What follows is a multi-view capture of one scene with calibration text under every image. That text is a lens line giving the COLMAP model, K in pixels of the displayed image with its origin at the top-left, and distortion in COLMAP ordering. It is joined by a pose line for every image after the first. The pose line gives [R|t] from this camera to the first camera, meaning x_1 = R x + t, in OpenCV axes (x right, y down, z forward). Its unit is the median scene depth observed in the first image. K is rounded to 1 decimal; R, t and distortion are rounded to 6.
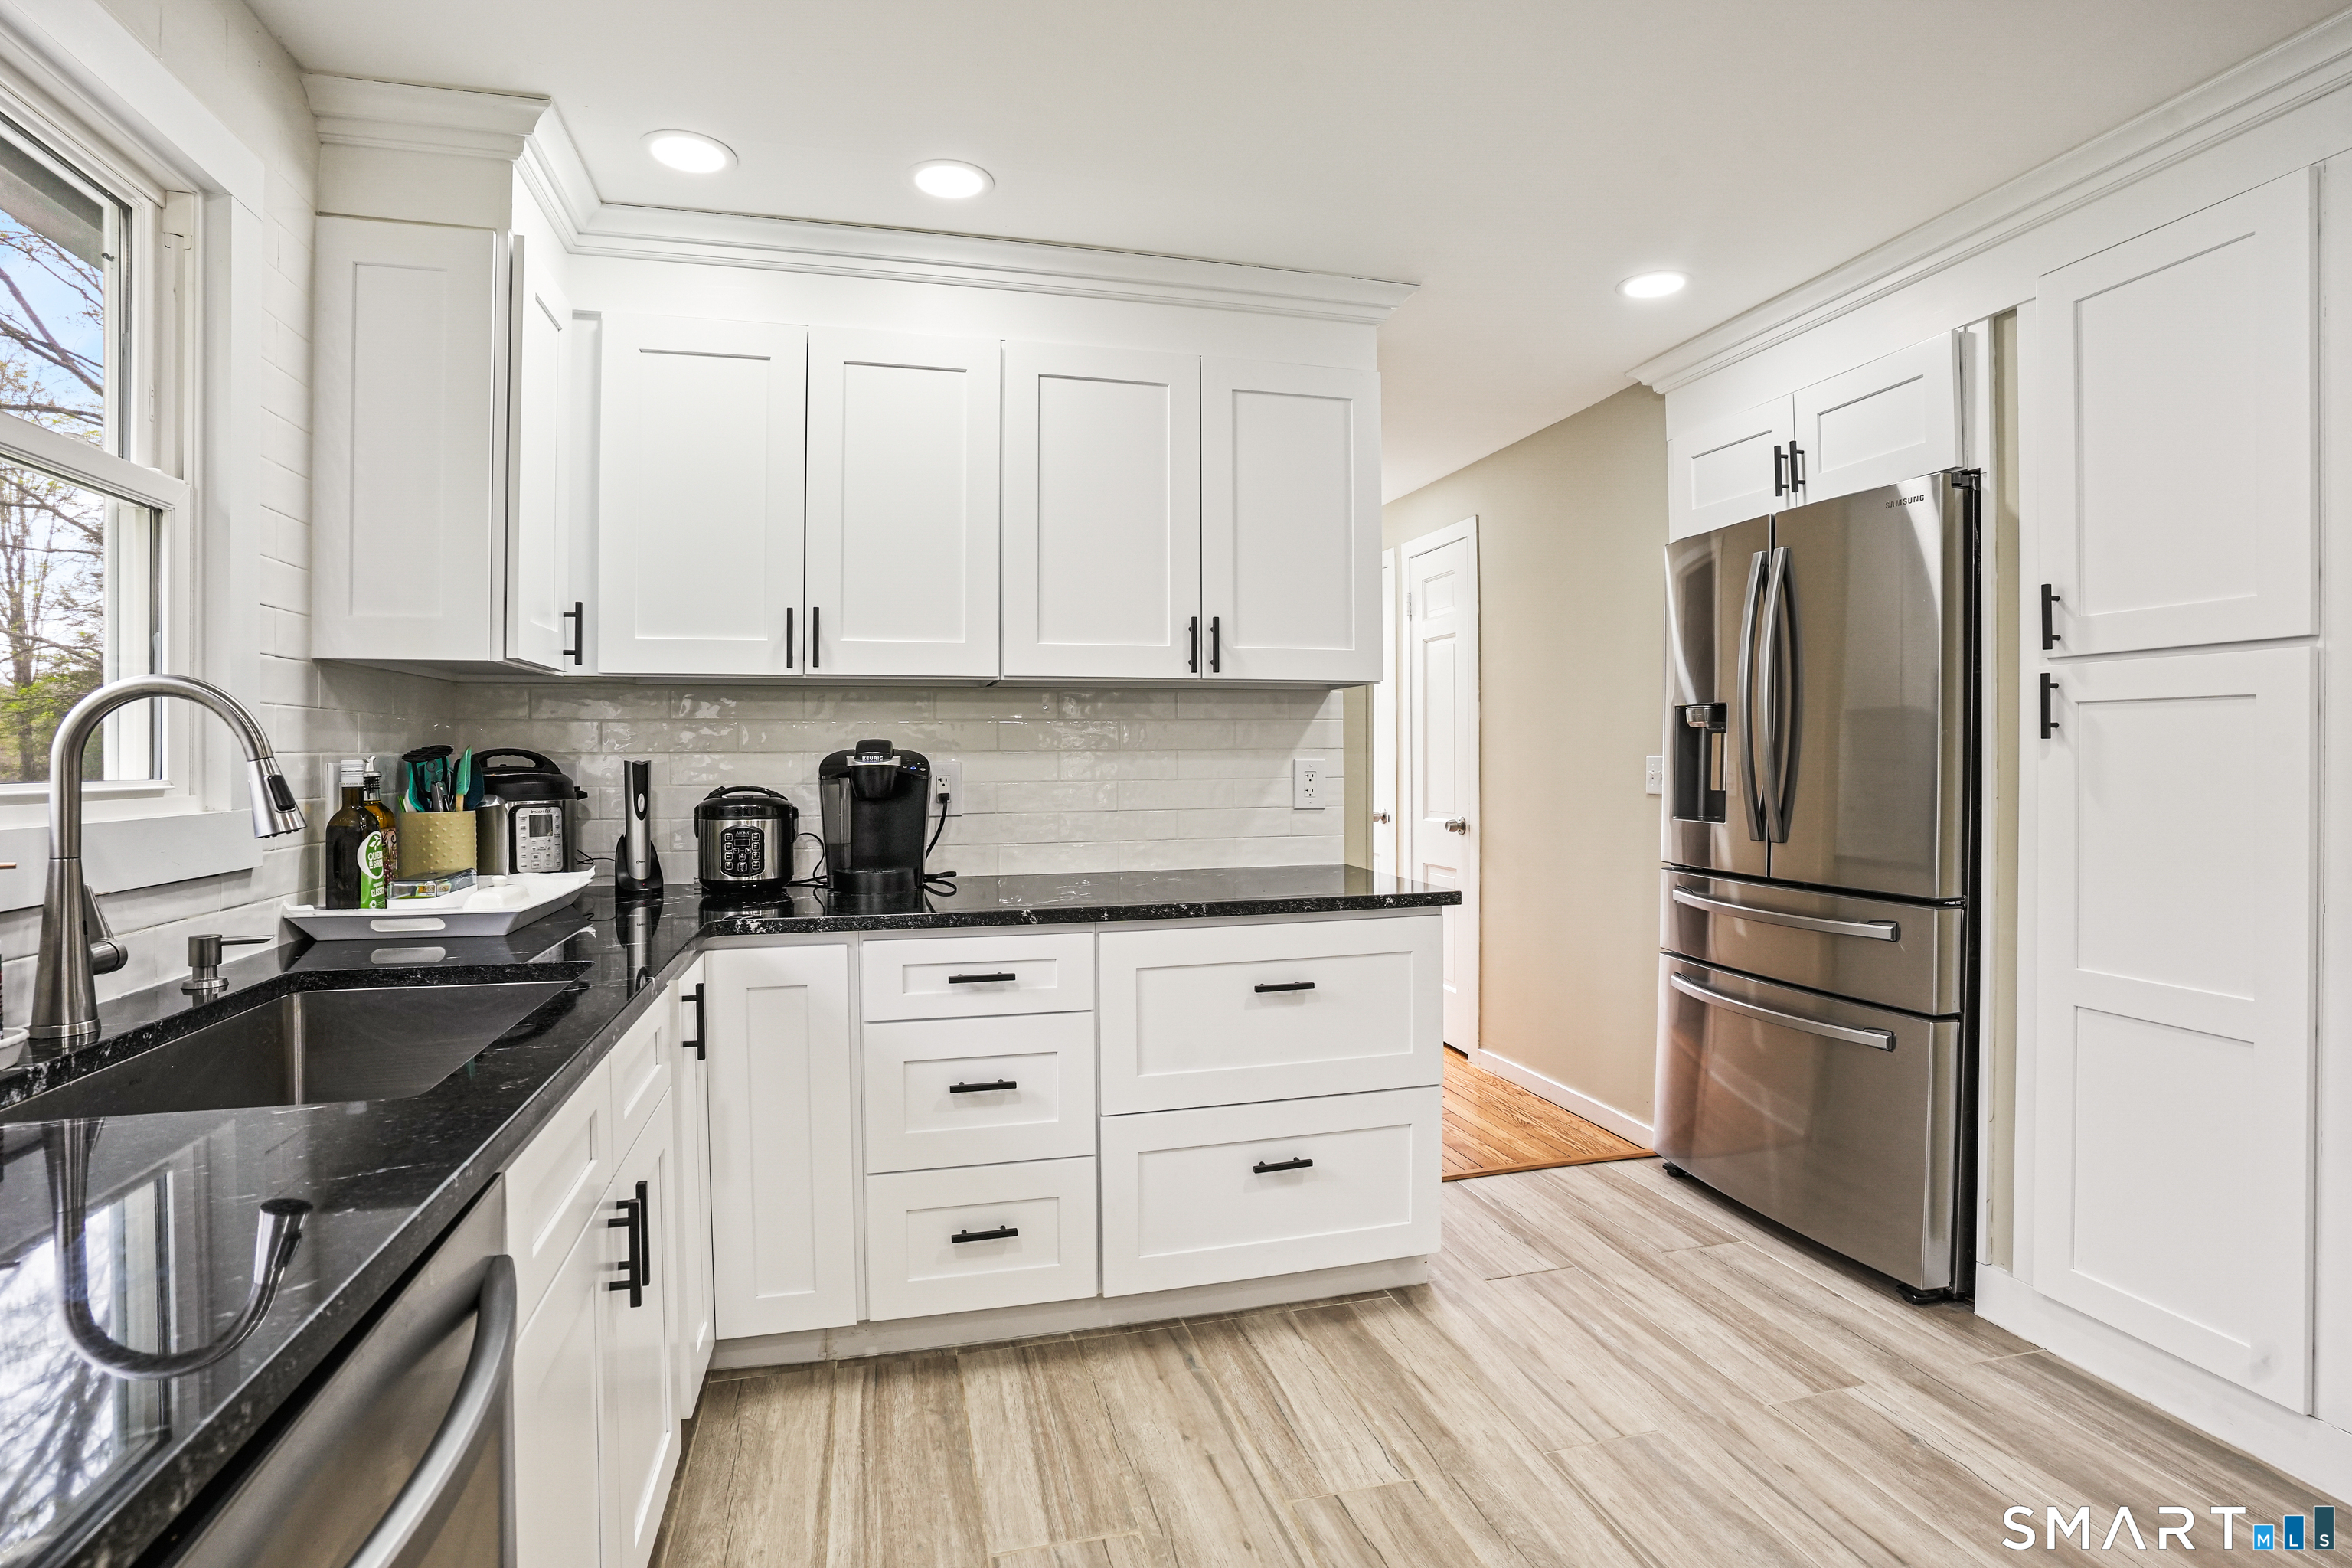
lens RADIAL K [[1163.3, 0, 1170.8], [0, 1163.3, 753.3], [0, 0, 1]] dist [-0.071897, 0.028251]
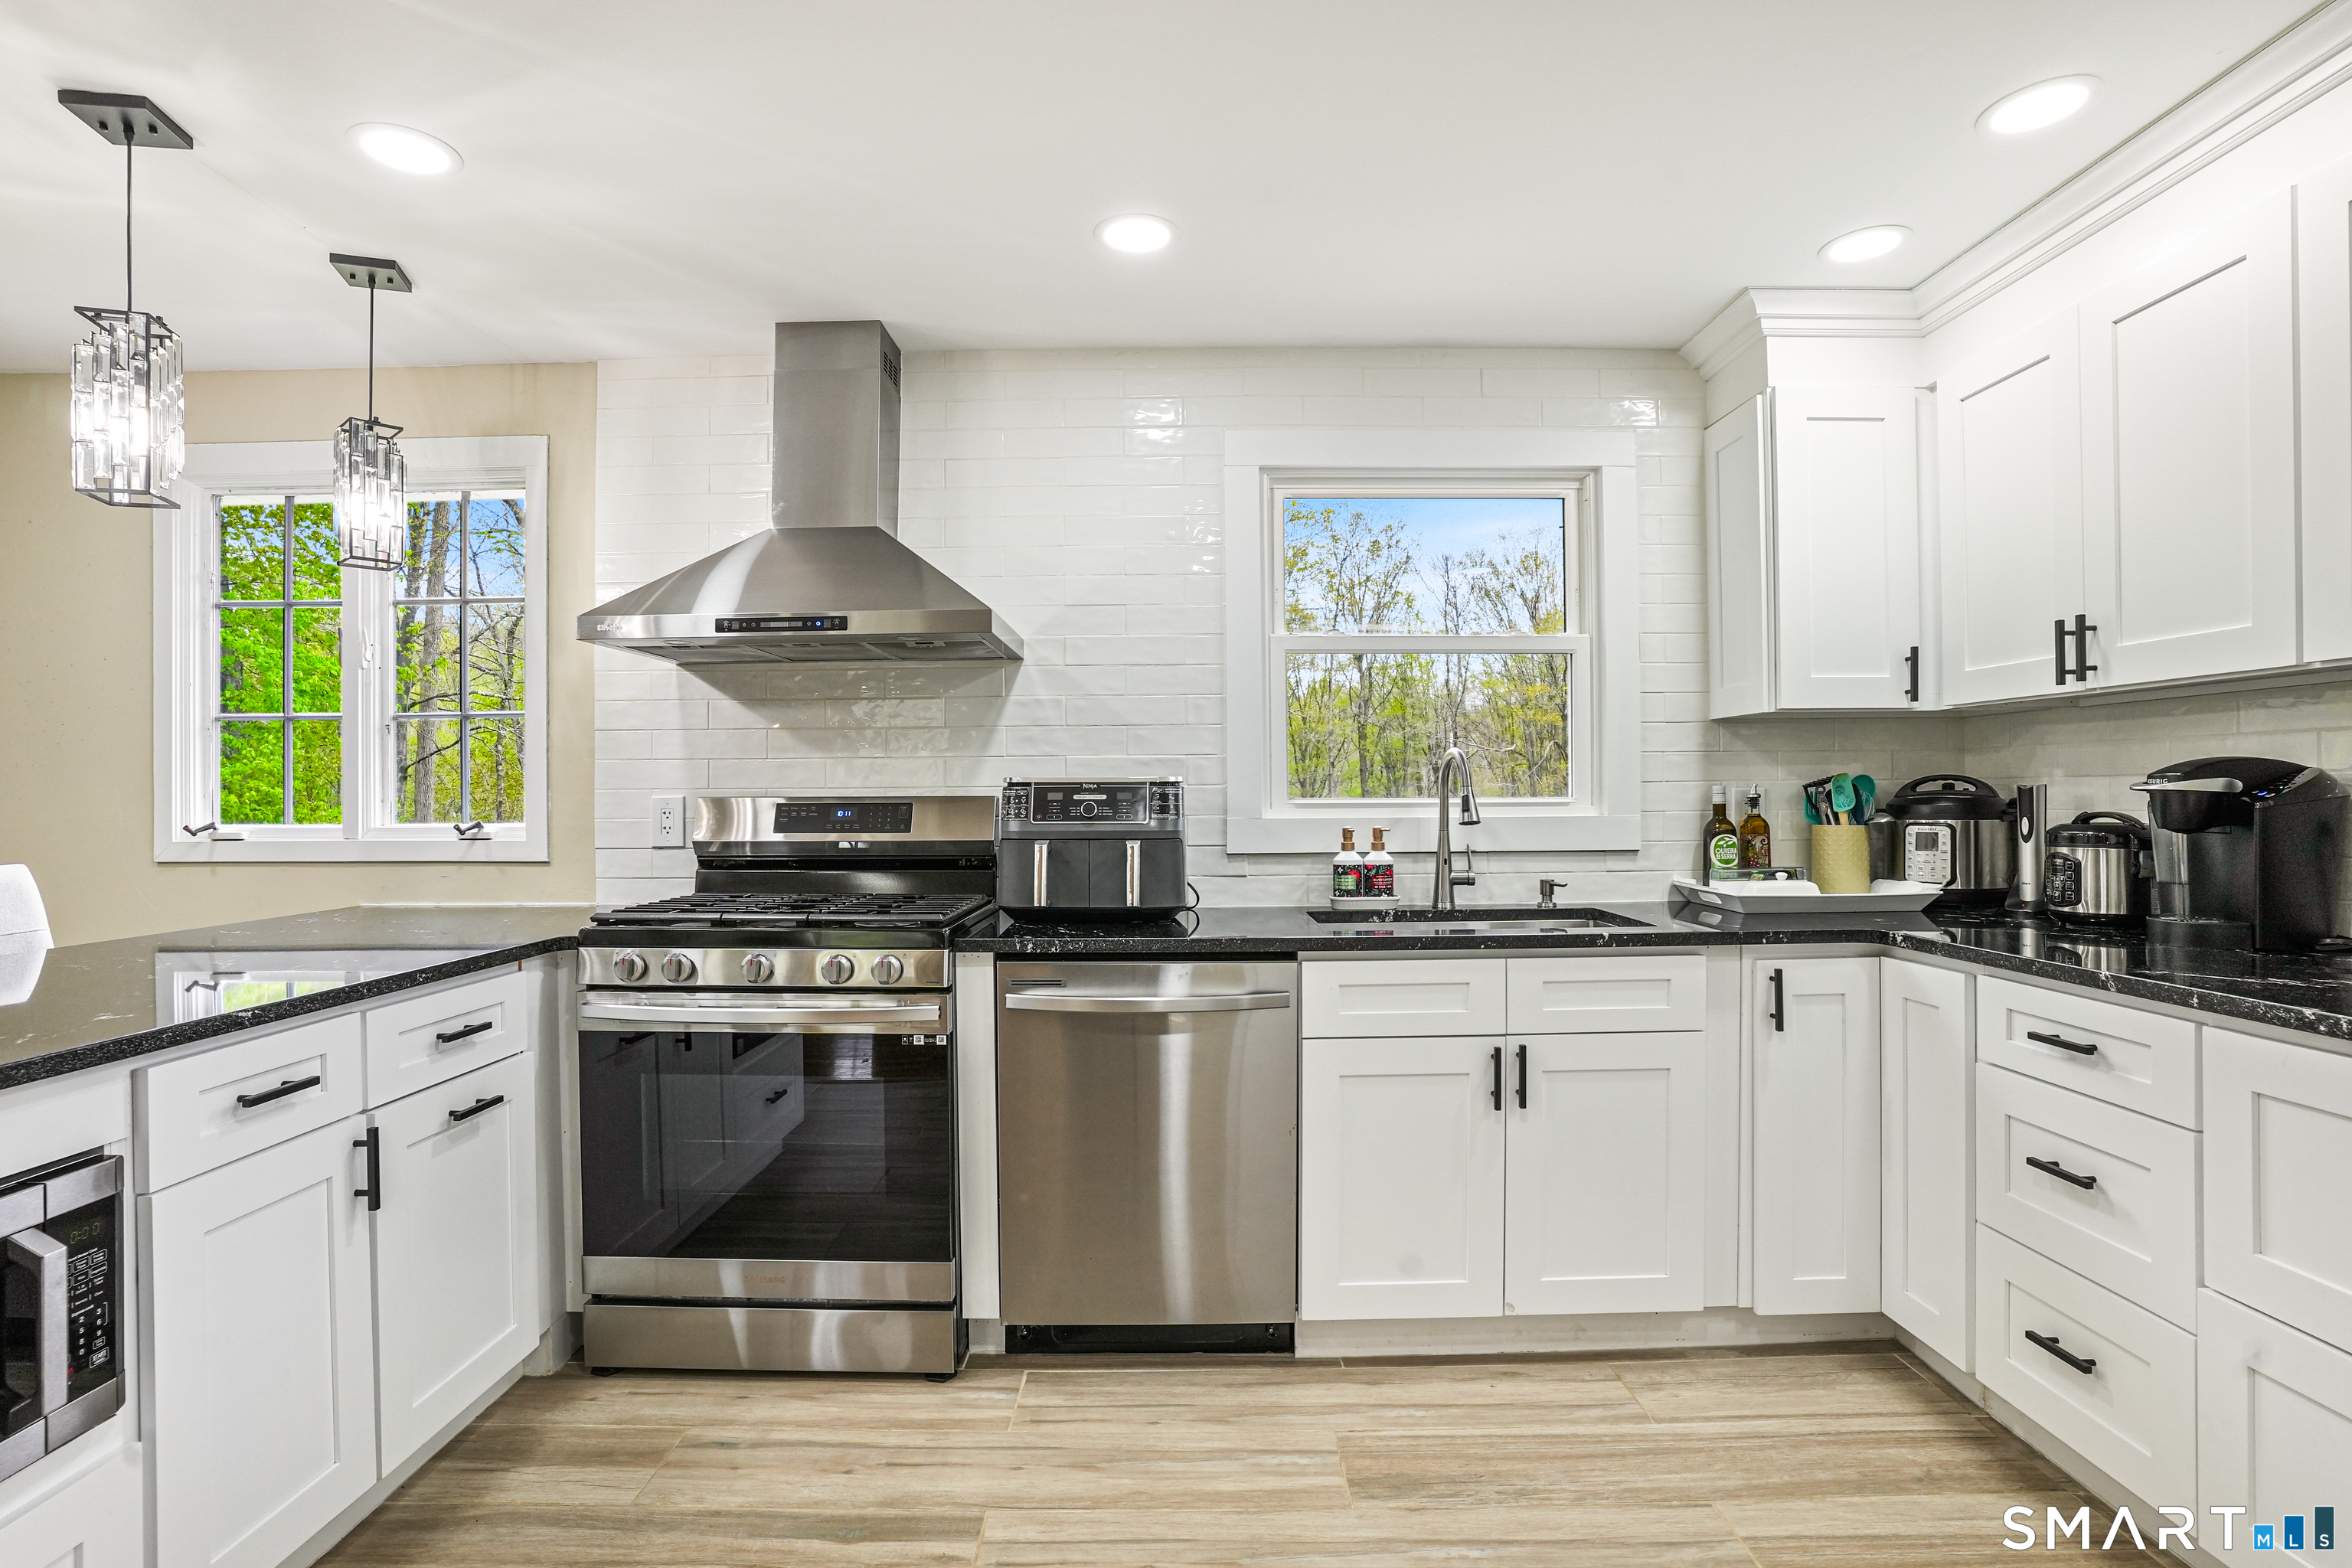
lens RADIAL K [[1163.3, 0, 1185.7], [0, 1163.3, 780.2], [0, 0, 1]] dist [-0.071897, 0.028251]
pose [[-0.245623, -0.005637, -0.969349, 0.772776], [0.010789, 0.999905, -0.008548, 0.002986], [0.969305, -0.012558, -0.245539, 0.577607]]
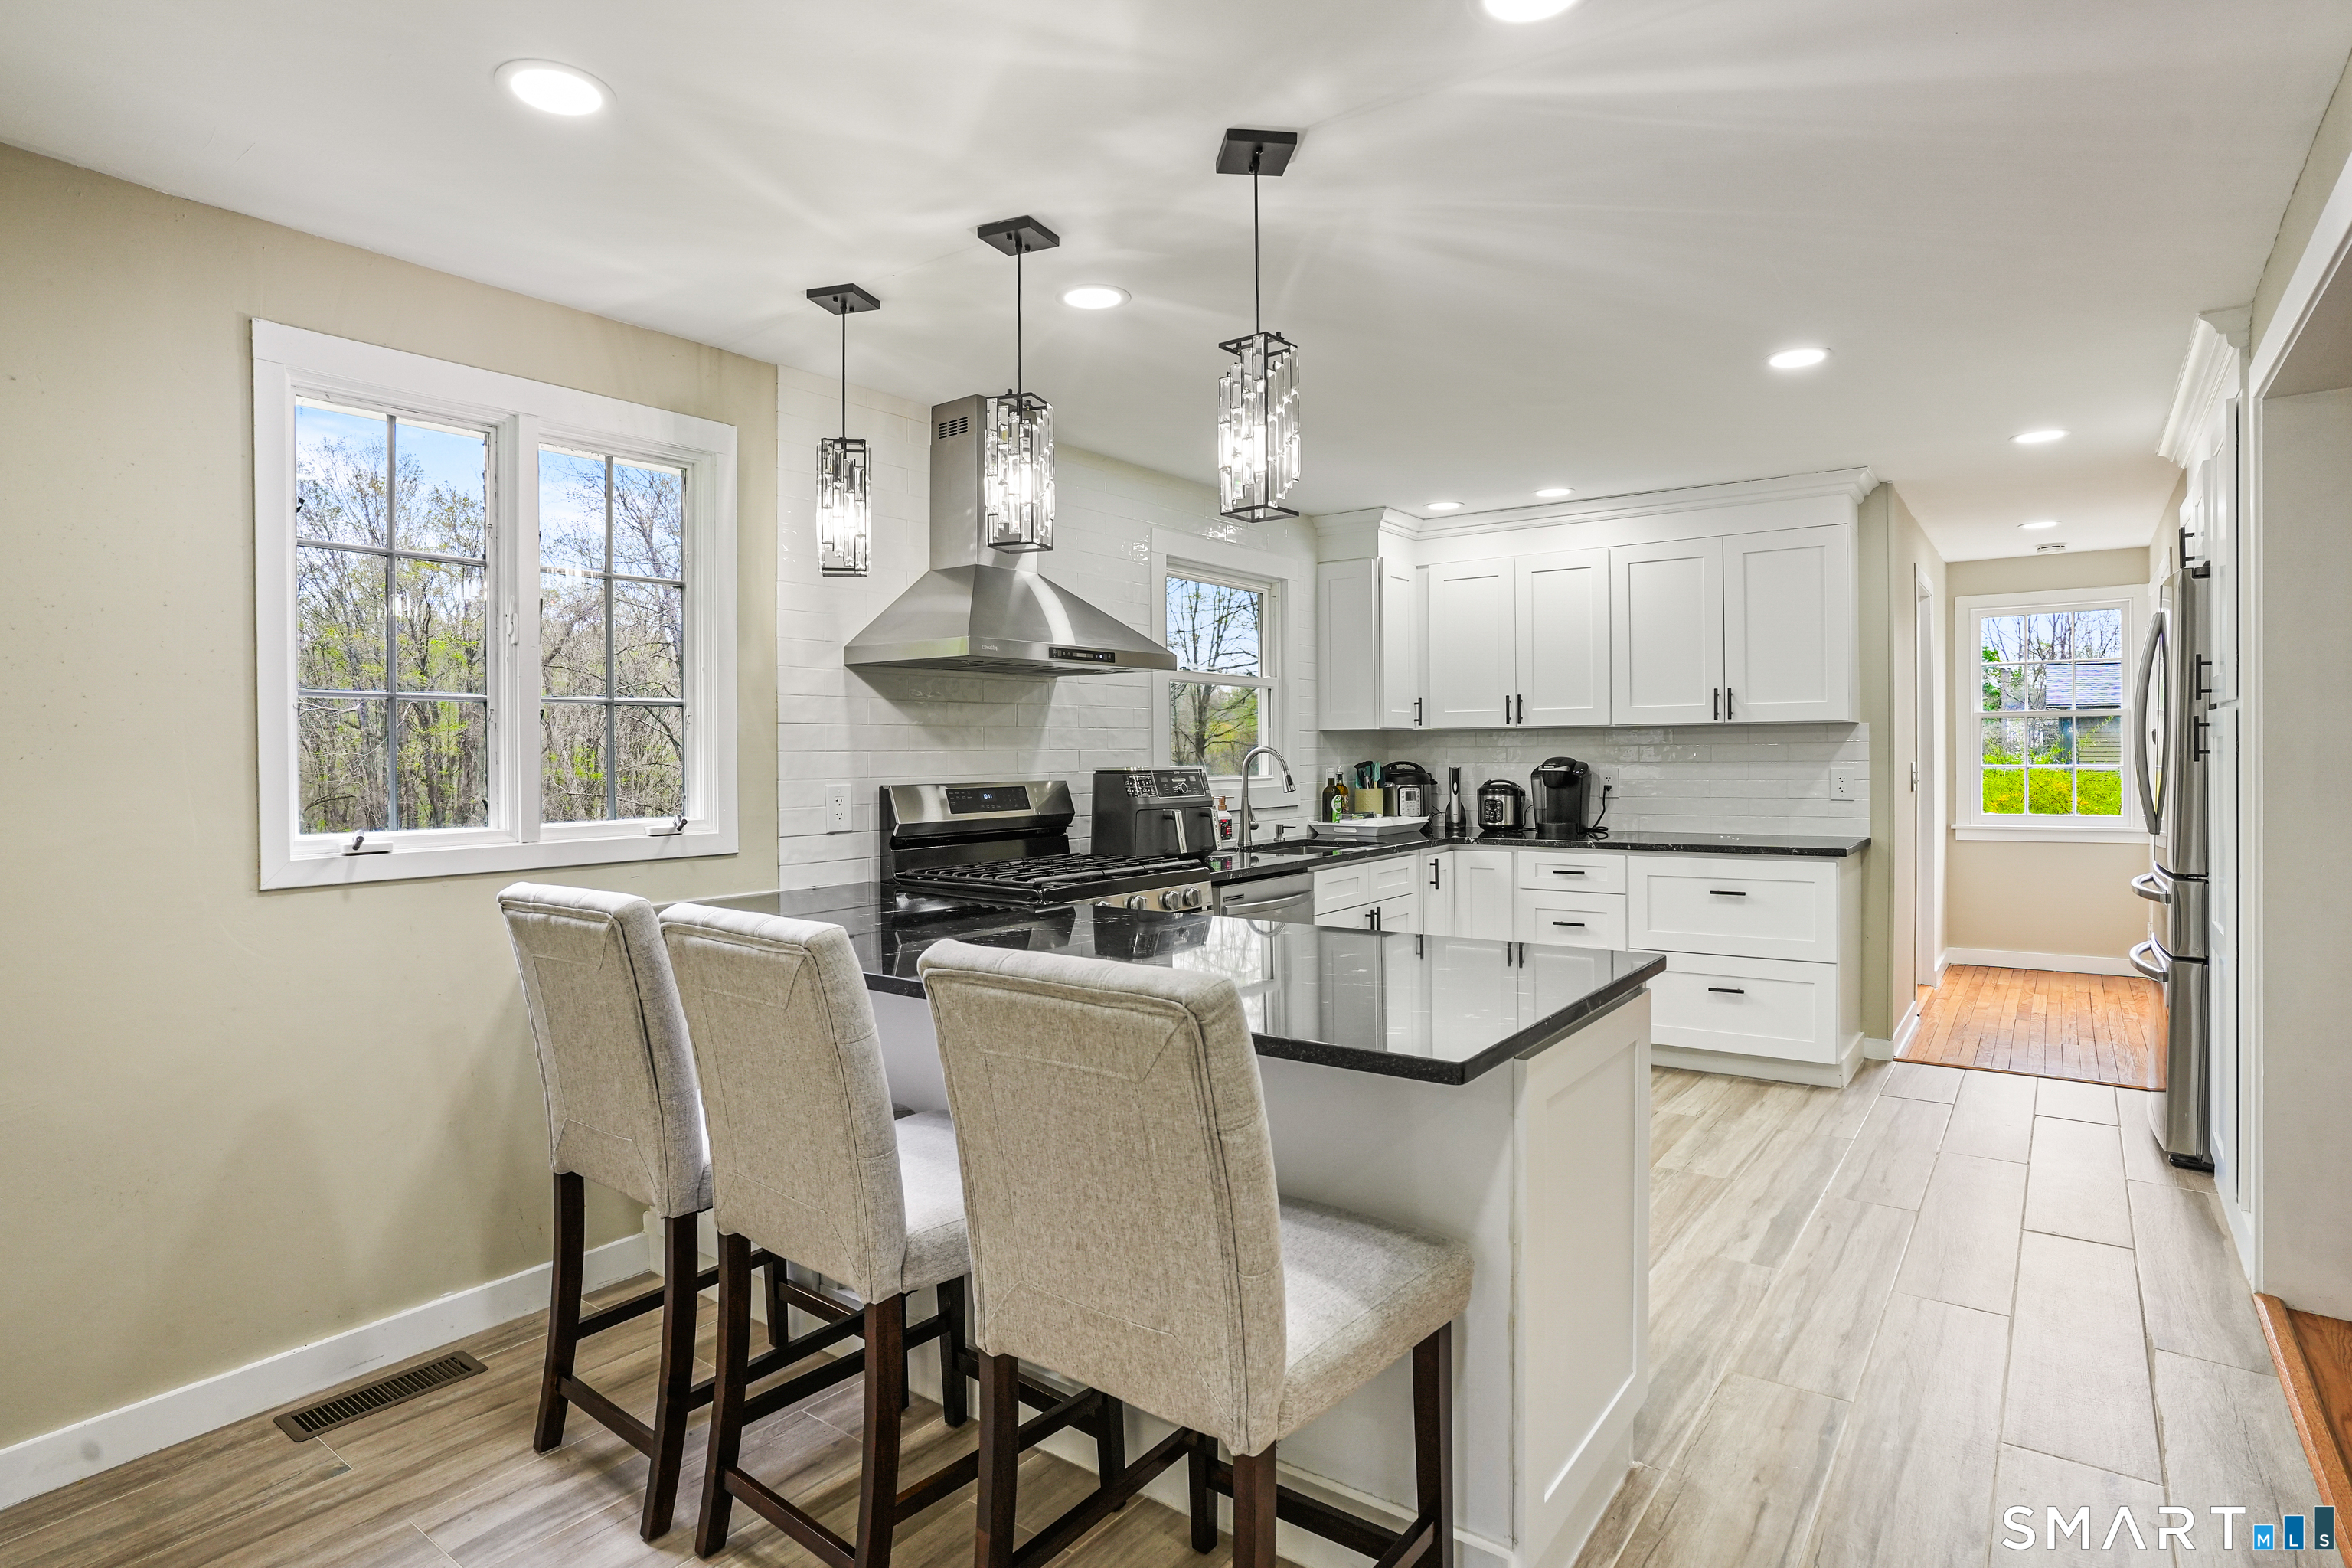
lens RADIAL K [[1236.5, 0, 1195.5], [0, 1236.5, 737.0], [0, 0, 1]] dist [-0.045984, 0.001723]
pose [[0.641982, -0.009805, -0.766657, 1.108252], [0.007605, 0.999950, -0.006421, -0.043187], [0.766682, -0.001708, 0.642025, -0.951275]]
